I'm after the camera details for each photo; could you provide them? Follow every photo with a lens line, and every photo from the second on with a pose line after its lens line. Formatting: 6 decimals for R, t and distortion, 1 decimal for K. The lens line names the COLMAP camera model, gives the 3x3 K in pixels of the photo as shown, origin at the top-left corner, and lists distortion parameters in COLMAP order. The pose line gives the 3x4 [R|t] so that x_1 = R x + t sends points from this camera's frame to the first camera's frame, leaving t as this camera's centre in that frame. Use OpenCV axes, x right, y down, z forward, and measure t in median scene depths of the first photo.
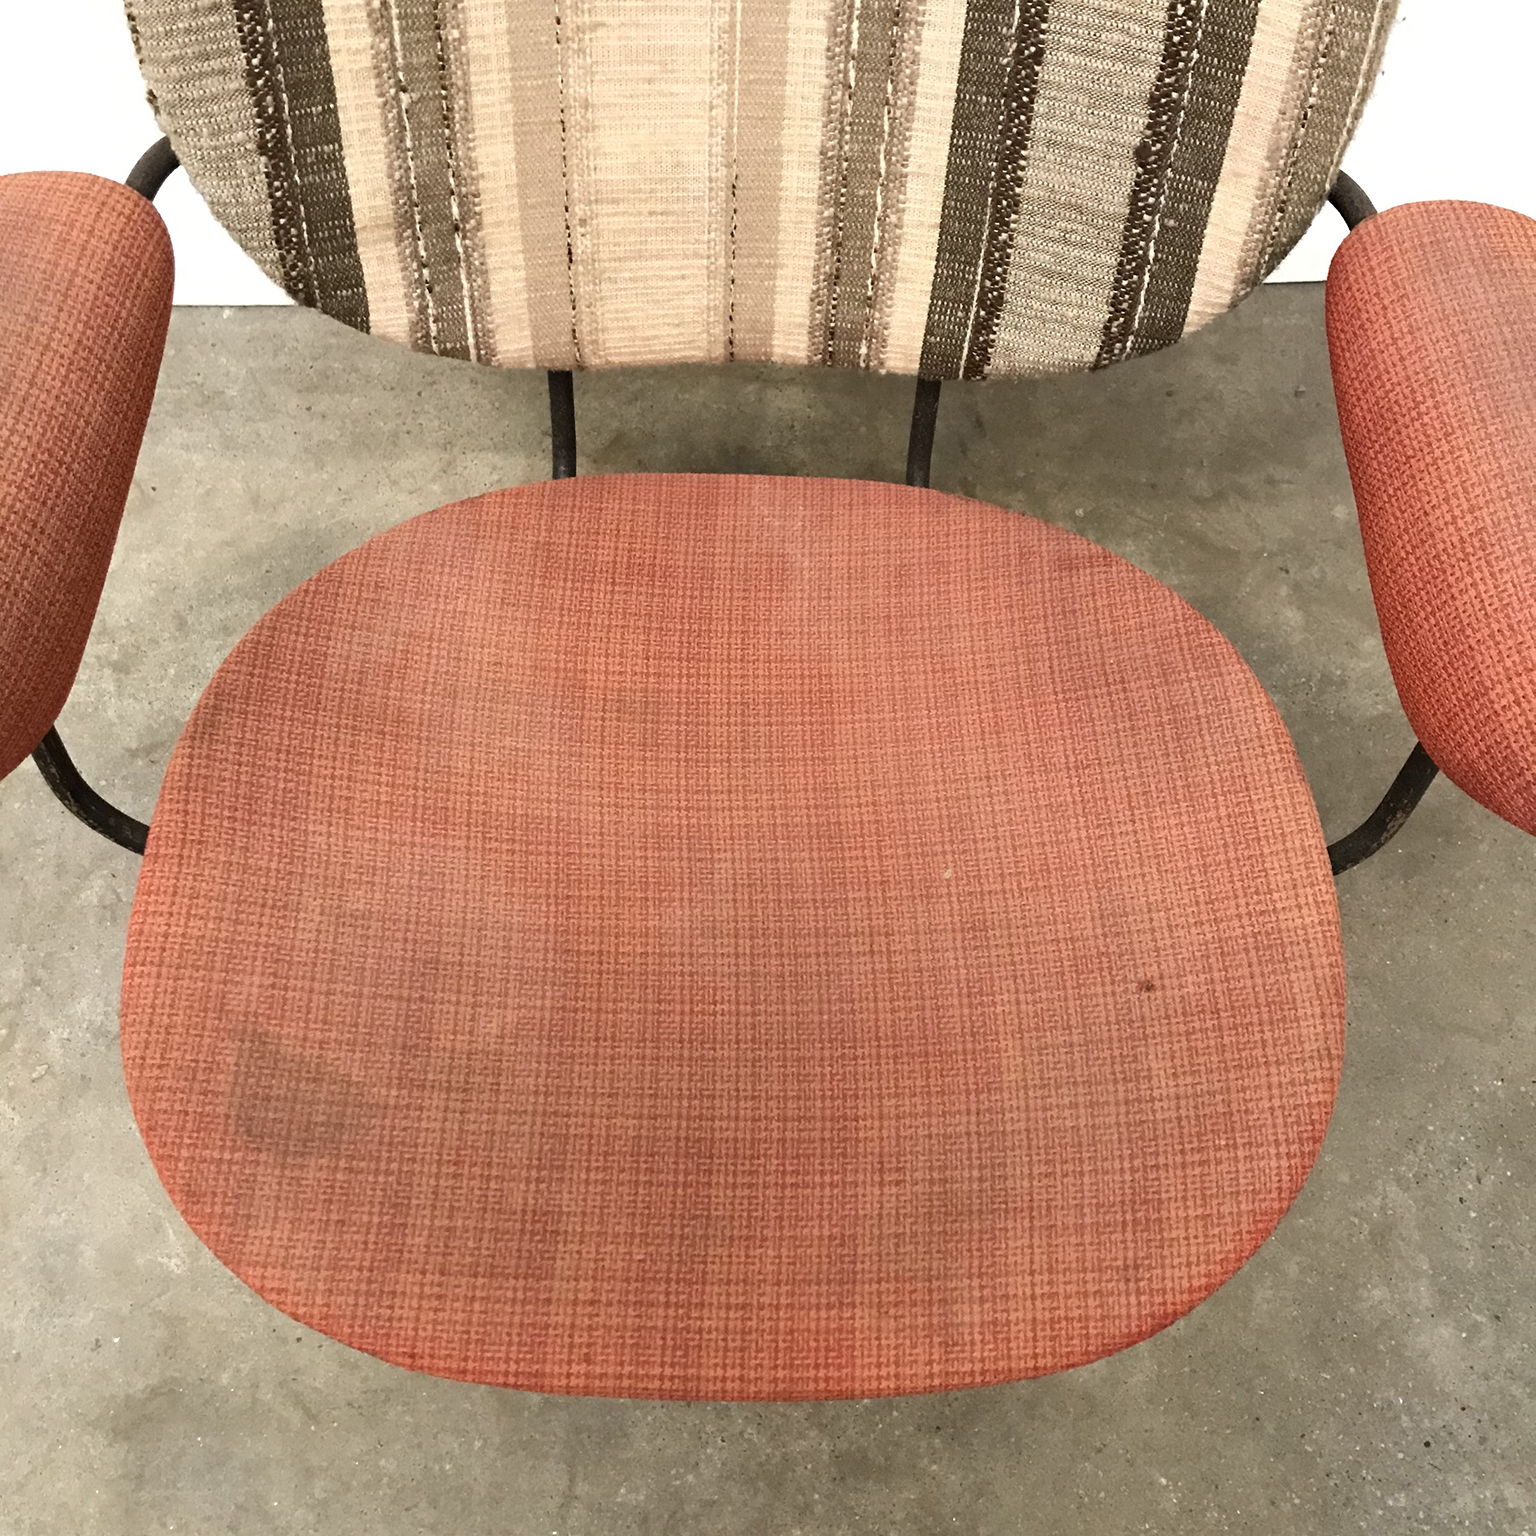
lens RADIAL K [[1700.6, 0, 764.2], [0, 1700.6, 758.6], [0, 0, 1]] dist [0.066673, -0.166520]
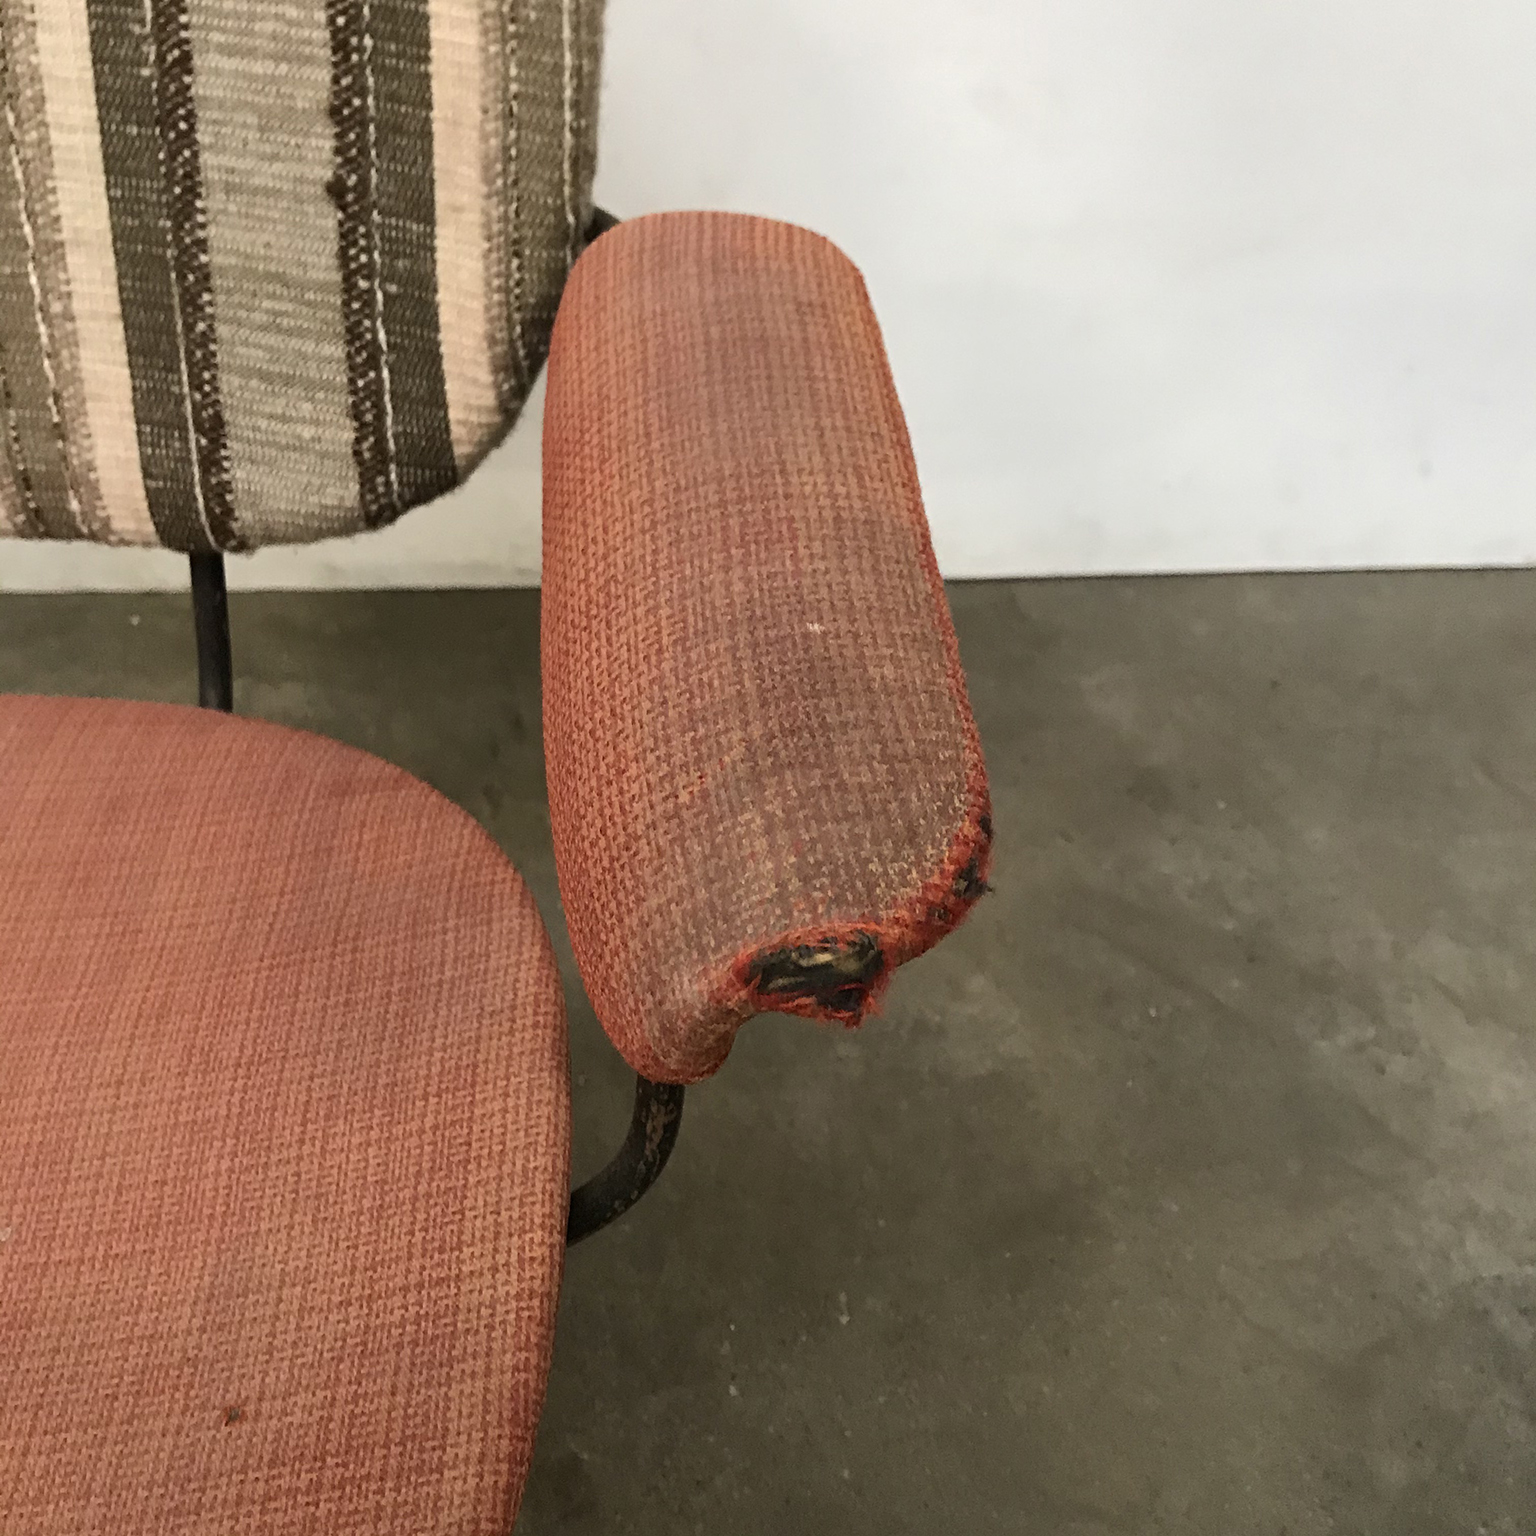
lens RADIAL K [[1706.4, 0, 786.4], [0, 1706.4, 760.4], [0, 0, 1]] dist [-0.015409, -0.005148]
pose [[0.998692, 0.001575, 0.051113, 0.363624], [0.012312, 0.962717, -0.270230, 0.073395], [-0.049633, 0.270506, 0.961438, 0.353005]]
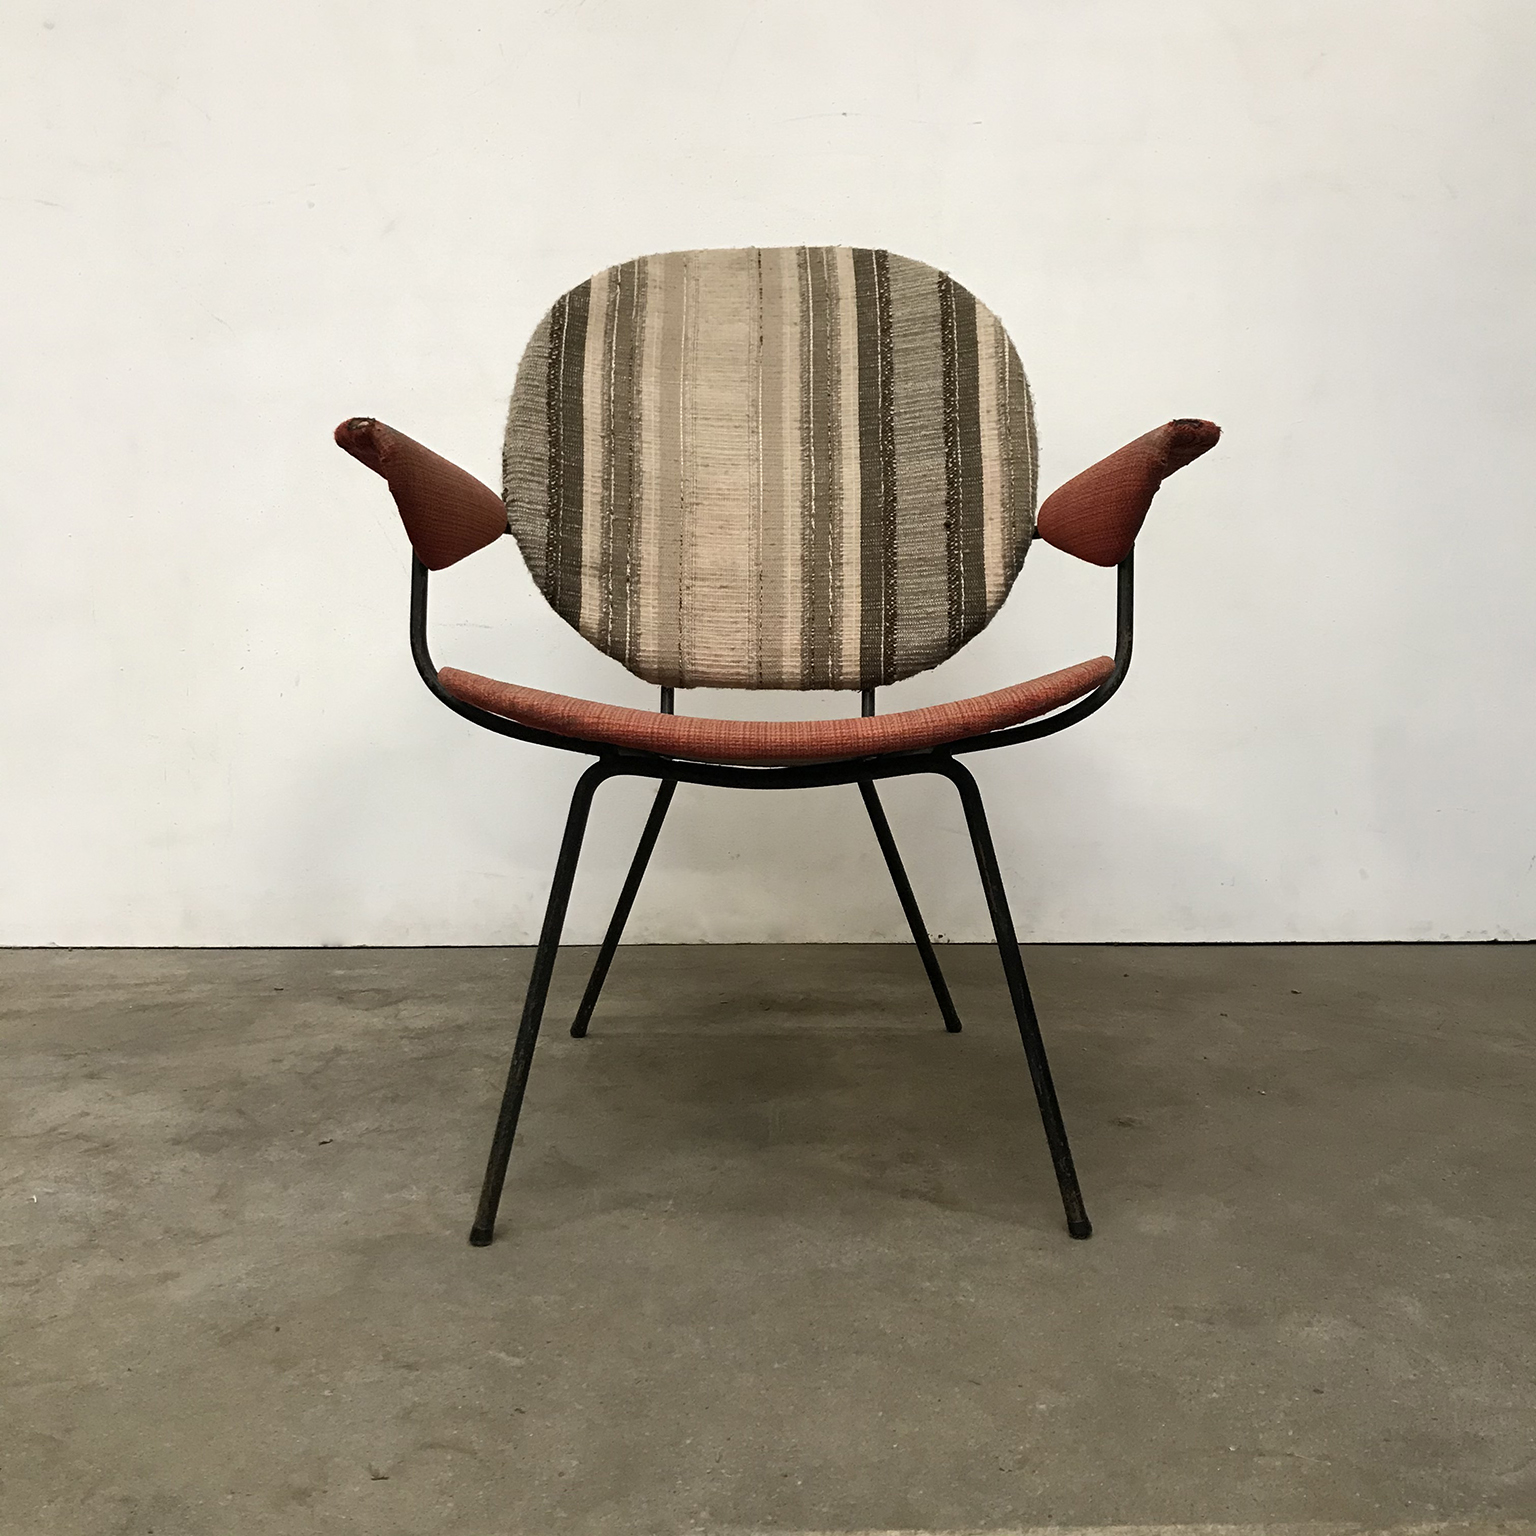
lens RADIAL K [[1669.9, 0, 762.6], [0, 1669.9, 748.3], [0, 0, 1]] dist [0.232547, -0.939421]
pose [[0.999359, -0.023319, 0.027150, -0.078286], [0.035153, 0.497136, -0.866960, 1.595881], [0.006719, 0.867359, 0.497638, 0.171518]]
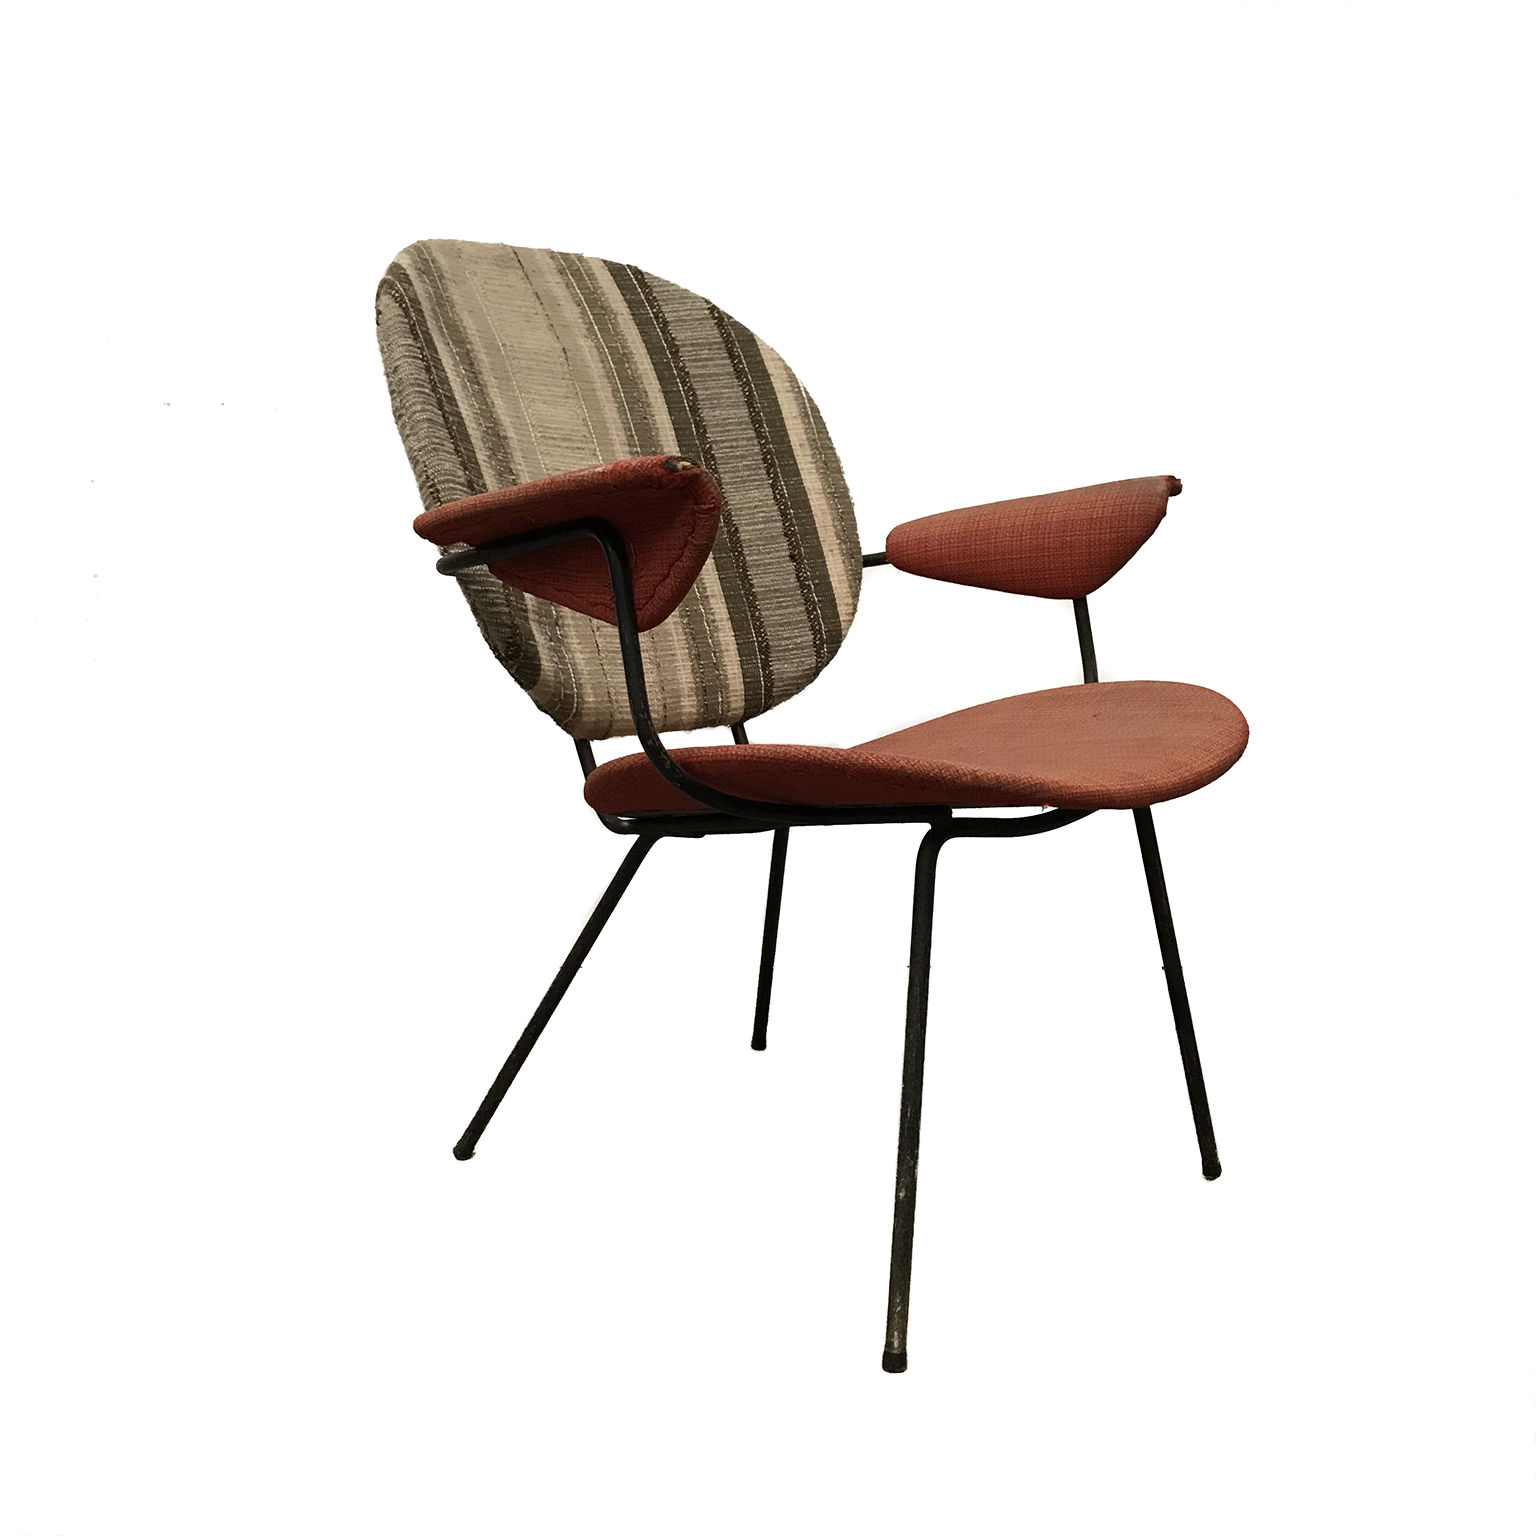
lens RADIAL K [[1669.9, 0, 762.6], [0, 1669.9, 748.3], [0, 0, 1]] dist [0.232547, -0.939421]
pose [[0.665066, -0.119788, 0.737115, -1.400727], [0.691119, 0.472667, -0.546754, 0.903141], [-0.282915, 0.873062, 0.397143, 0.352759]]
